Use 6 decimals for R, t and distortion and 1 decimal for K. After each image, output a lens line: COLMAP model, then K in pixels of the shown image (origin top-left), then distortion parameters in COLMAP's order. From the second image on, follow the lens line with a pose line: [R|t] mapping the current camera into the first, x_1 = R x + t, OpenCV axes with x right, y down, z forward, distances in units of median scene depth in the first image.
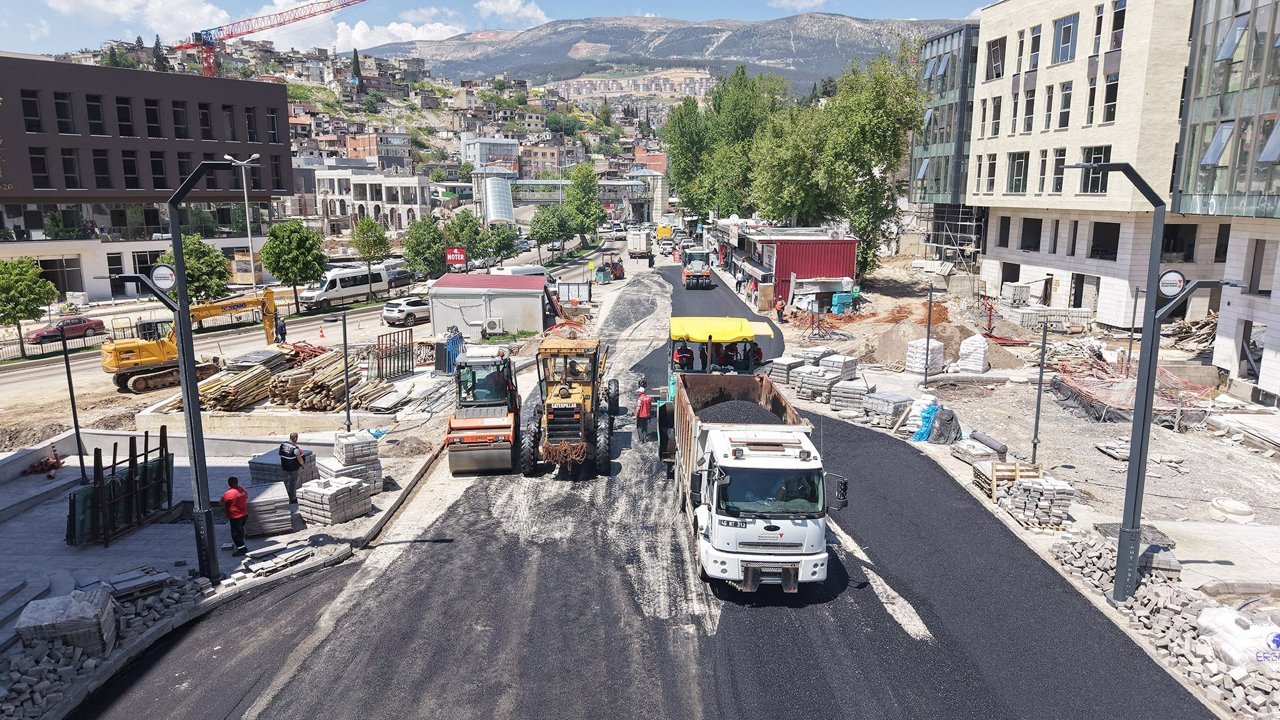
lens RADIAL K [[843.9, 0, 640.0], [0, 843.9, 360.0], [0, 0, 1]] dist [-0.001714, -0.061464]
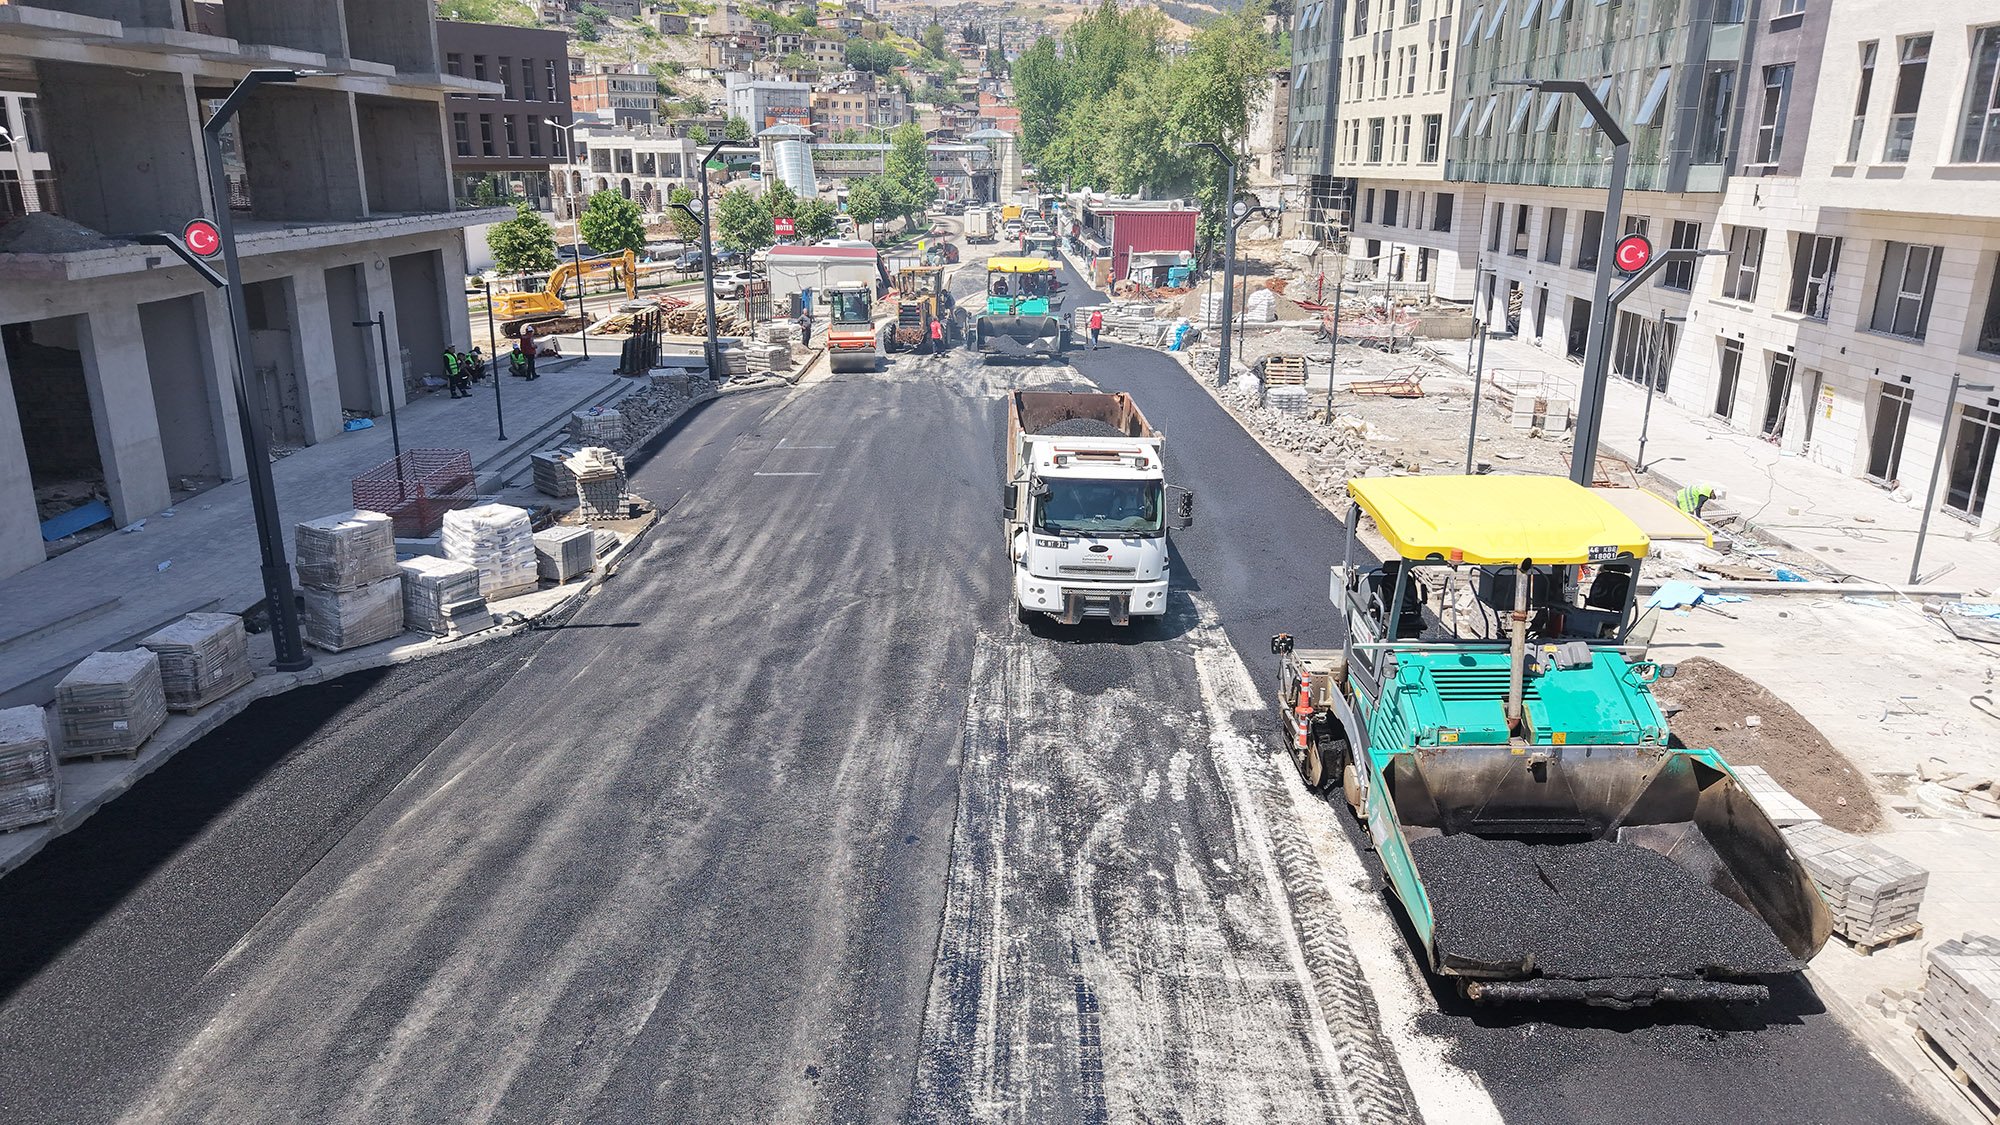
lens RADIAL K [[1318.6, 0, 1000.0], [0, 1318.6, 562.5], [0, 0, 1]] dist [-0.001714, -0.061464]
pose [[0.999974, 0.000453, 0.007231, 0.006649], [-0.001163, 0.995128, 0.098586, 0.037127], [-0.007152, -0.098592, 0.995102, -0.183840]]
